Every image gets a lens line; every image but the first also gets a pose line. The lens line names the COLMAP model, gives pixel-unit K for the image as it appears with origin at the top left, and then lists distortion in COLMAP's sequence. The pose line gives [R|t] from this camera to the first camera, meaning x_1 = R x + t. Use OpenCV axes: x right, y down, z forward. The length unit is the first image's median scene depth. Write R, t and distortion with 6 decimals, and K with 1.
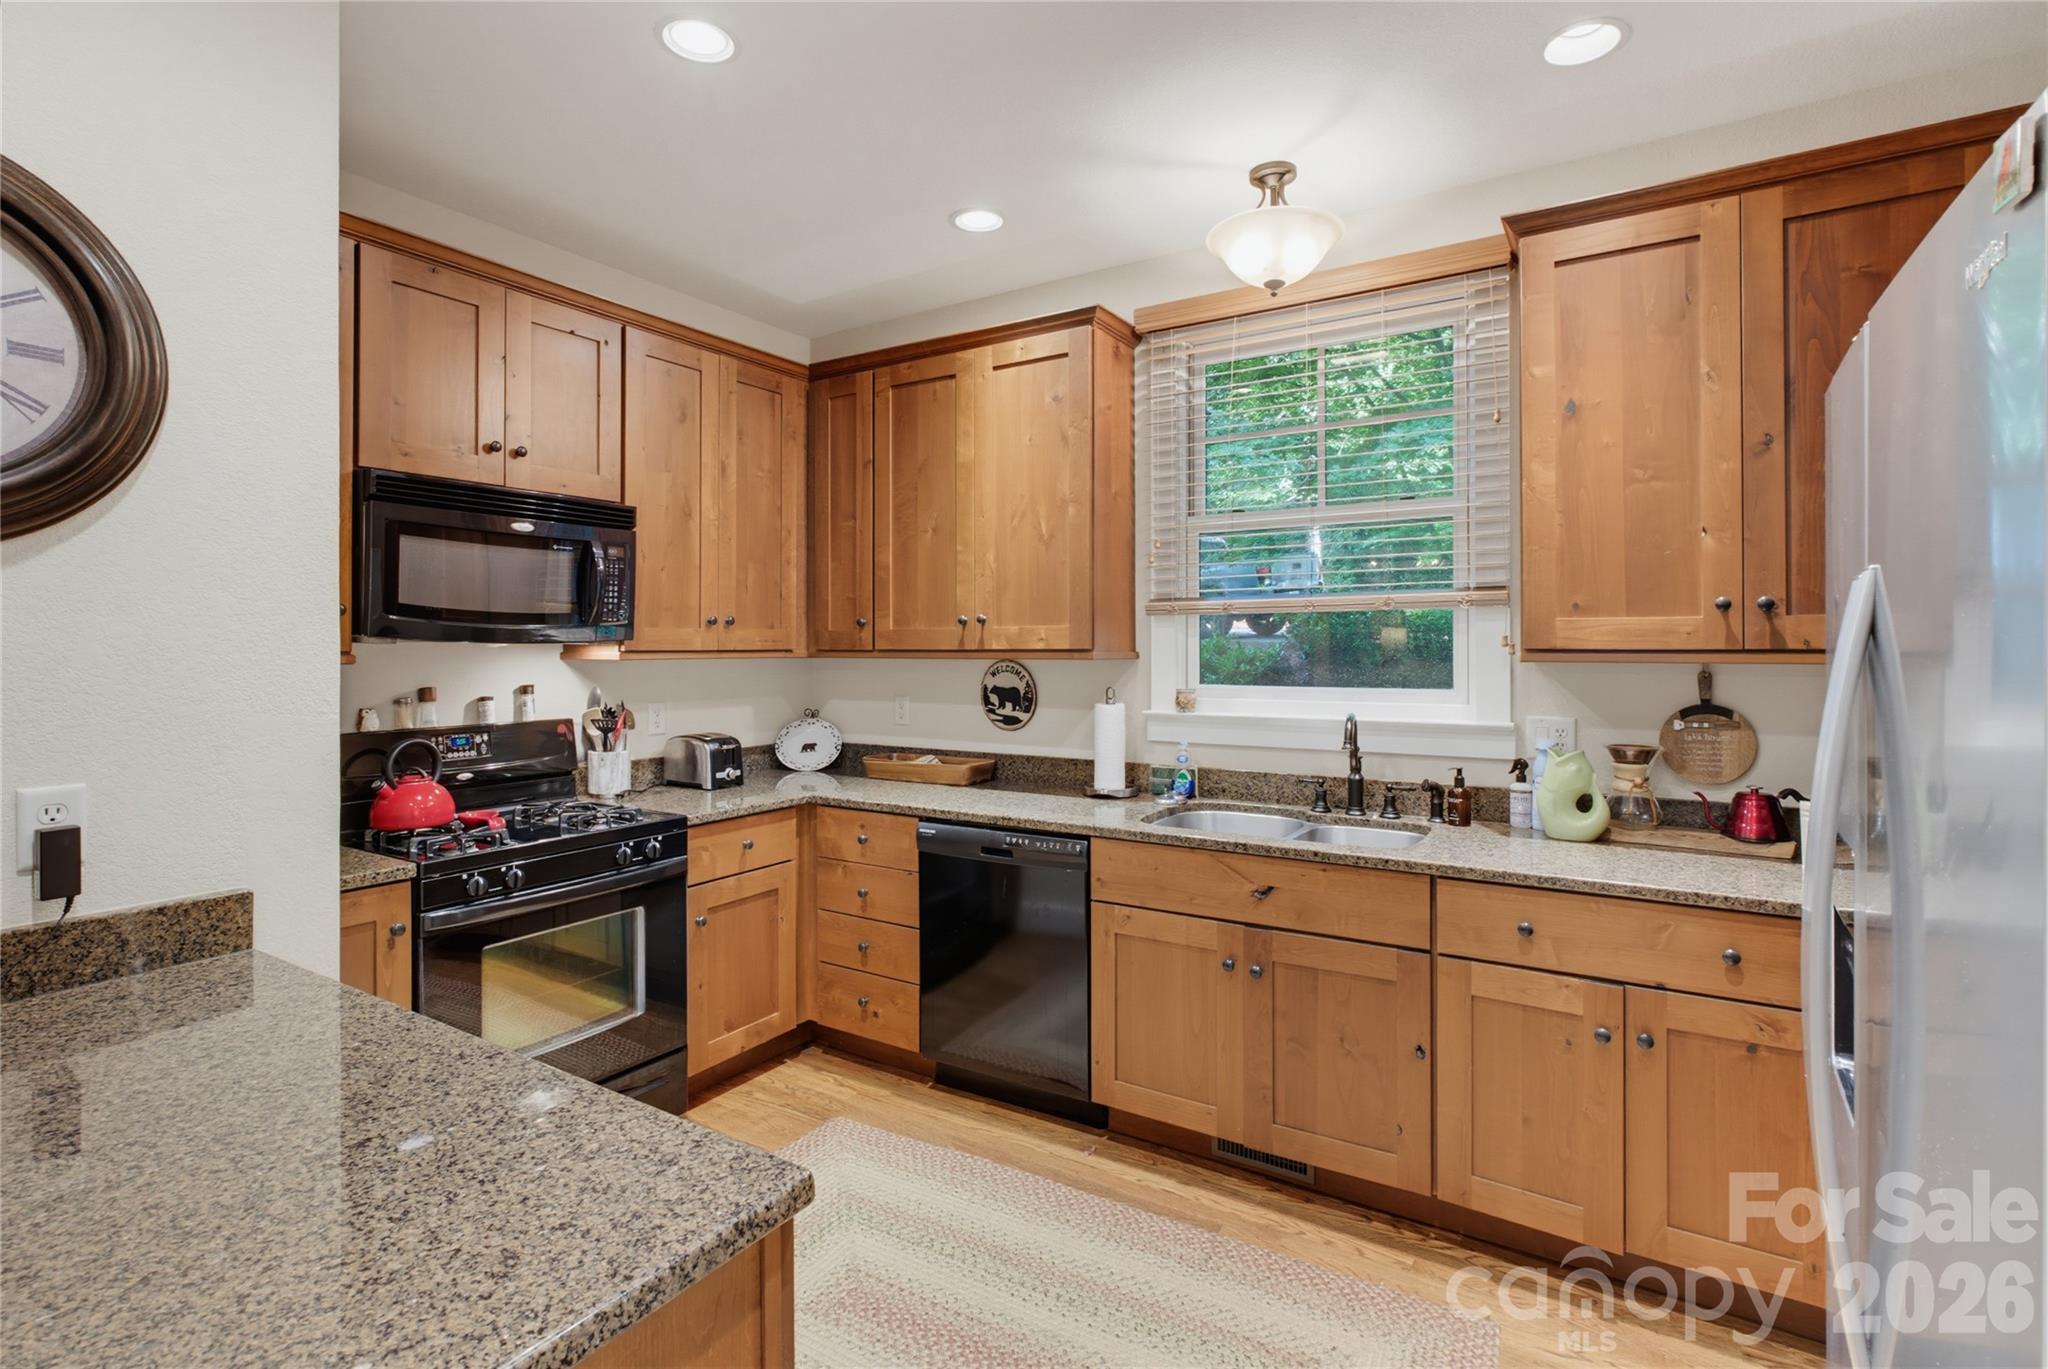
lens RADIAL K [[983.3, 0, 1019.6], [0, 983.3, 640.1], [0, 0, 1]] dist [-0.002029, 0.000029]
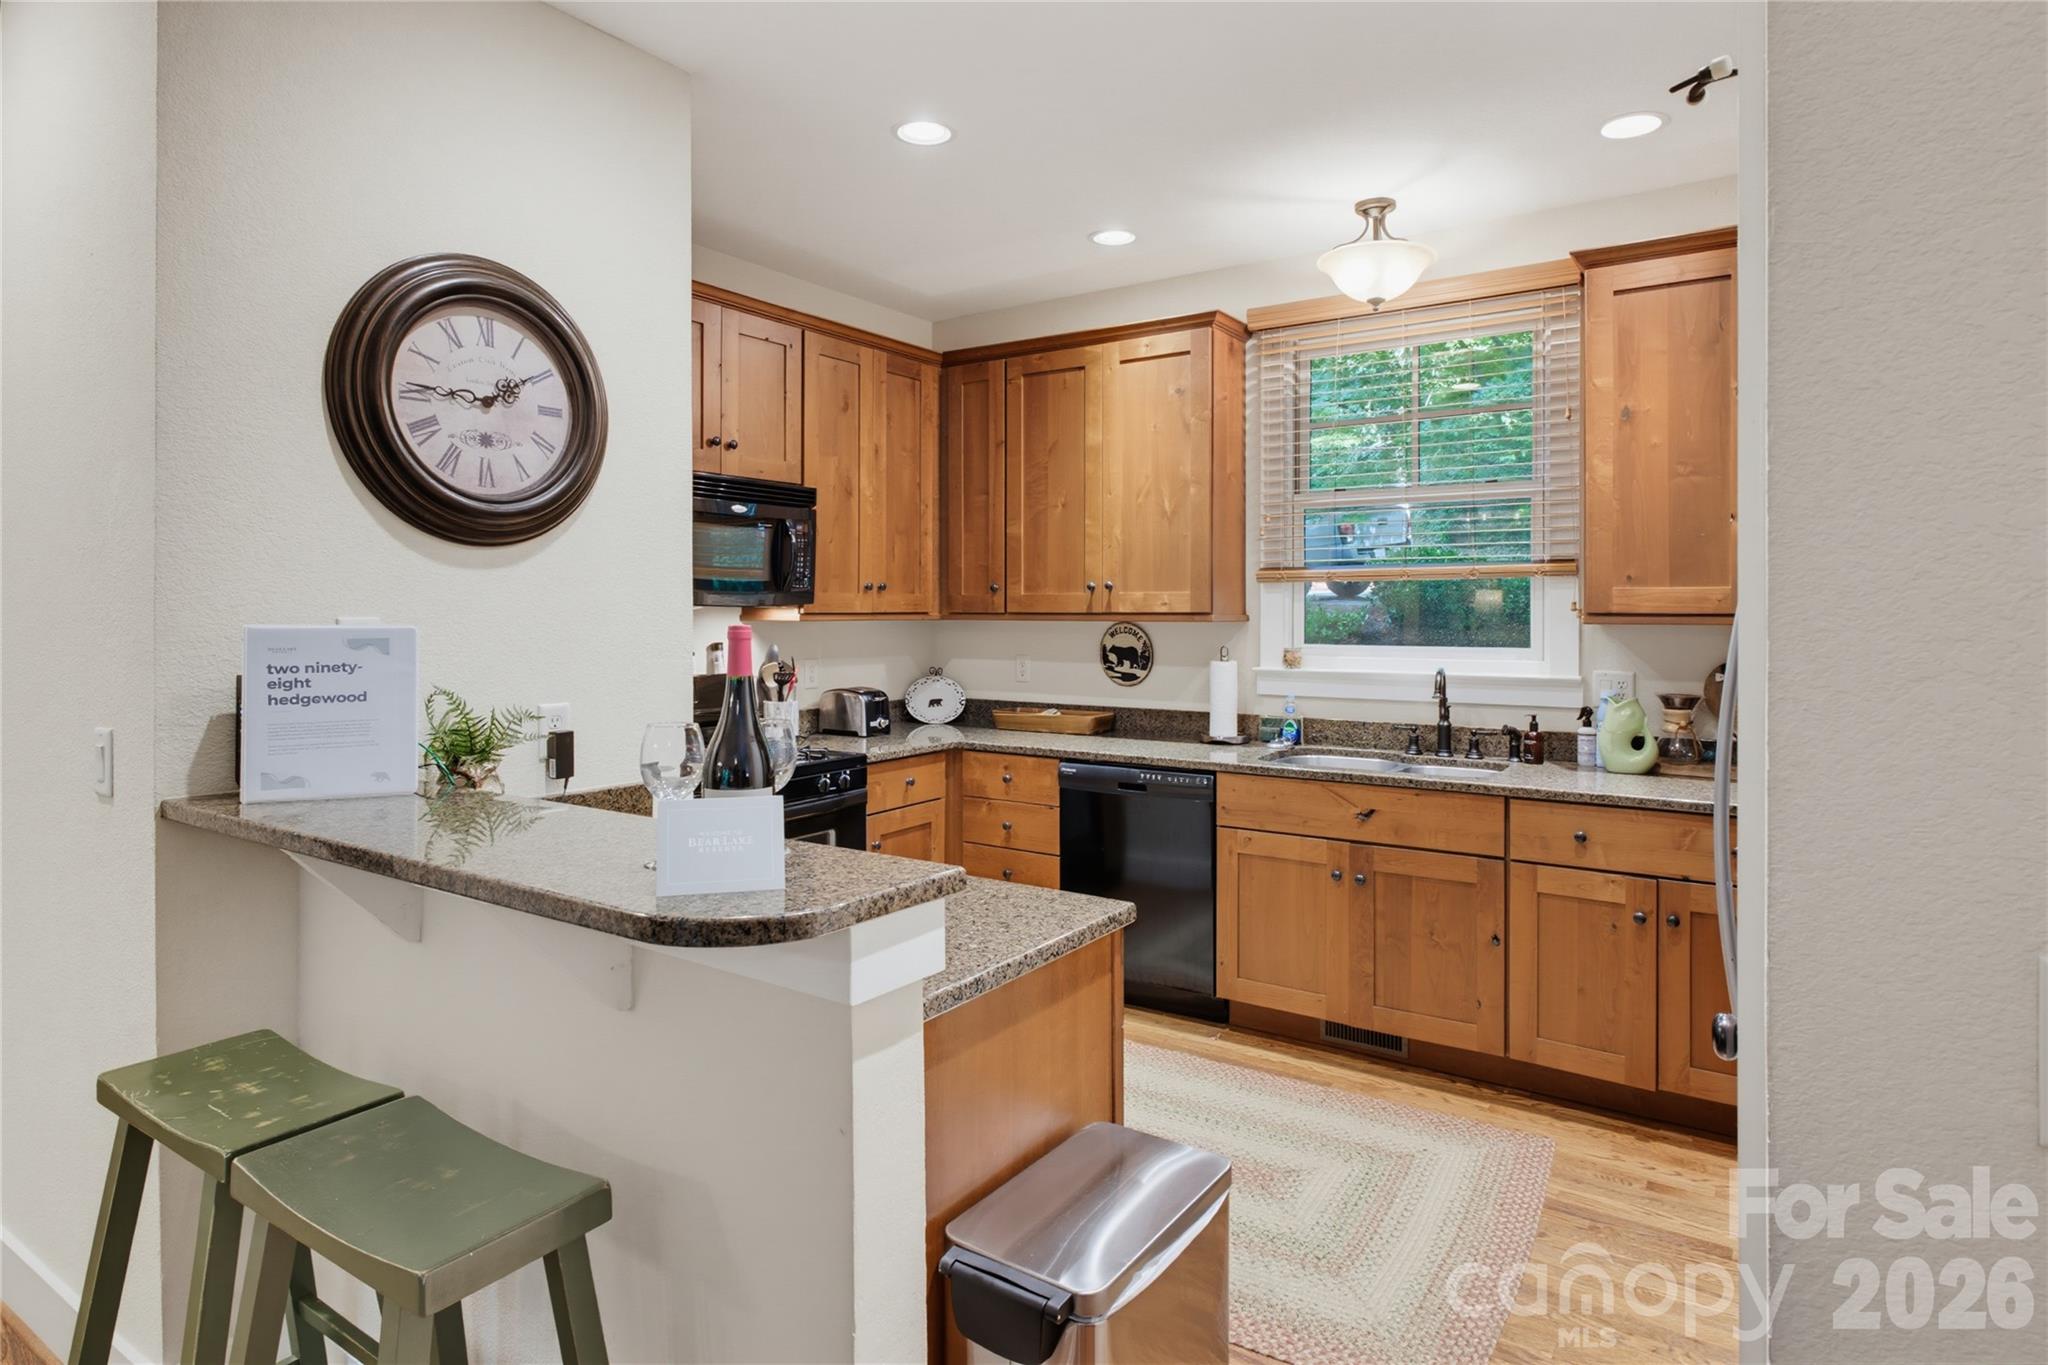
lens RADIAL K [[1136.3, 0, 1024.0], [0, 1136.3, 610.1], [0, 0, 1]] dist [0.003676, 0.000156]
pose [[0.999618, 0.002121, -0.027545, -0.105736], [-0.001917, 0.999971, 0.007403, -0.002891], [0.027560, -0.007347, 0.999593, -0.319363]]
